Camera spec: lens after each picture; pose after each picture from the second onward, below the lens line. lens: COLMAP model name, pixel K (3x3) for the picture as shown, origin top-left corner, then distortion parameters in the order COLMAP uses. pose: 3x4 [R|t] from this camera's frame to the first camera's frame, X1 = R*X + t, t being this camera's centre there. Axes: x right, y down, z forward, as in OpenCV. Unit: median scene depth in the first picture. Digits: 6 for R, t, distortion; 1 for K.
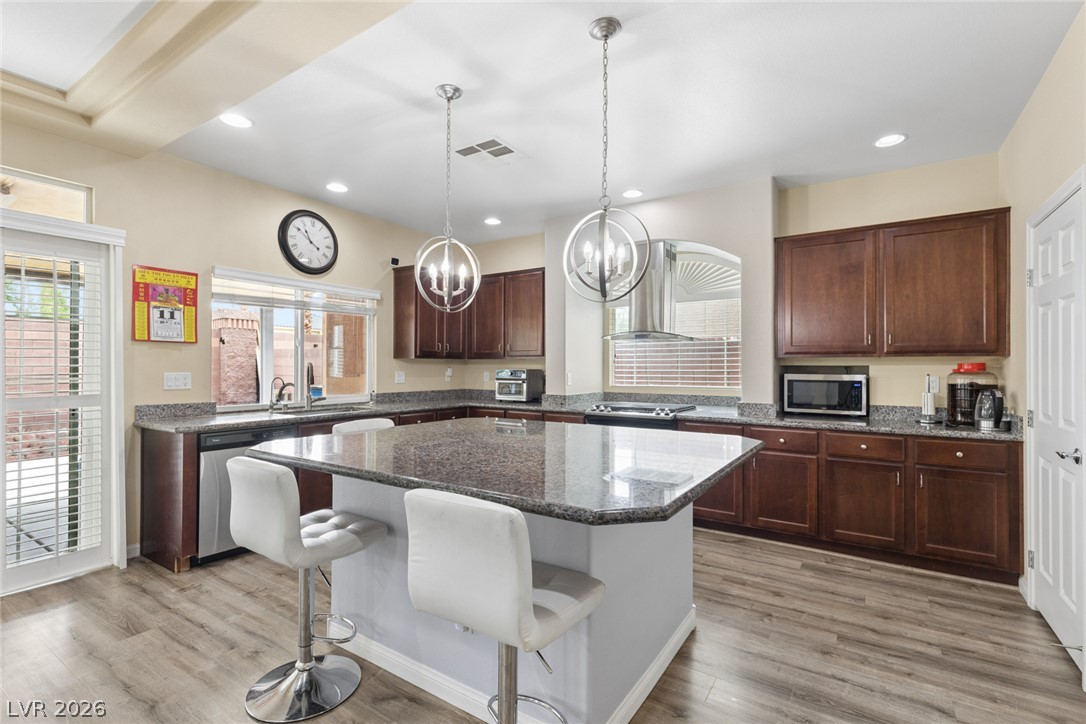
lens RADIAL K [[498.6, 0, 545.1], [0, 498.6, 362.6], [0, 0, 1]] dist [0.006267, -0.003306]
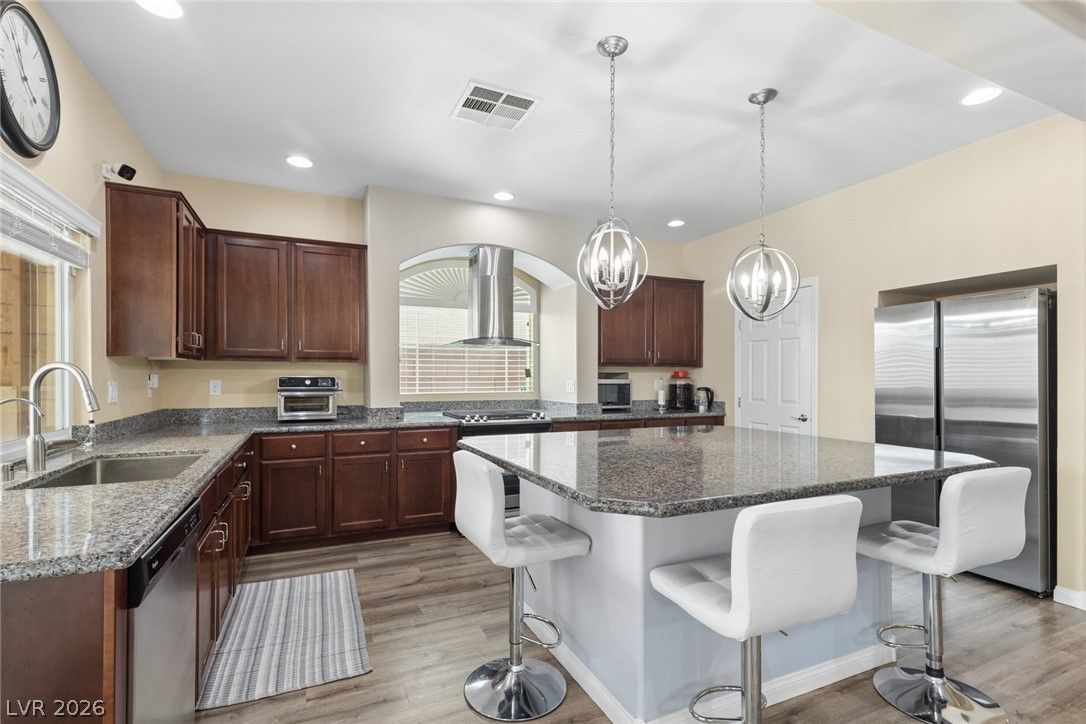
lens RADIAL K [[498.6, 0, 542.6], [0, 498.6, 377.9], [0, 0, 1]] dist [0.006267, -0.003306]
pose [[0.531776, -0.006221, 0.846862, -0.737962], [-0.009664, 0.999863, 0.013413, 0.004222], [-0.846830, -0.015316, 0.531643, 0.492614]]
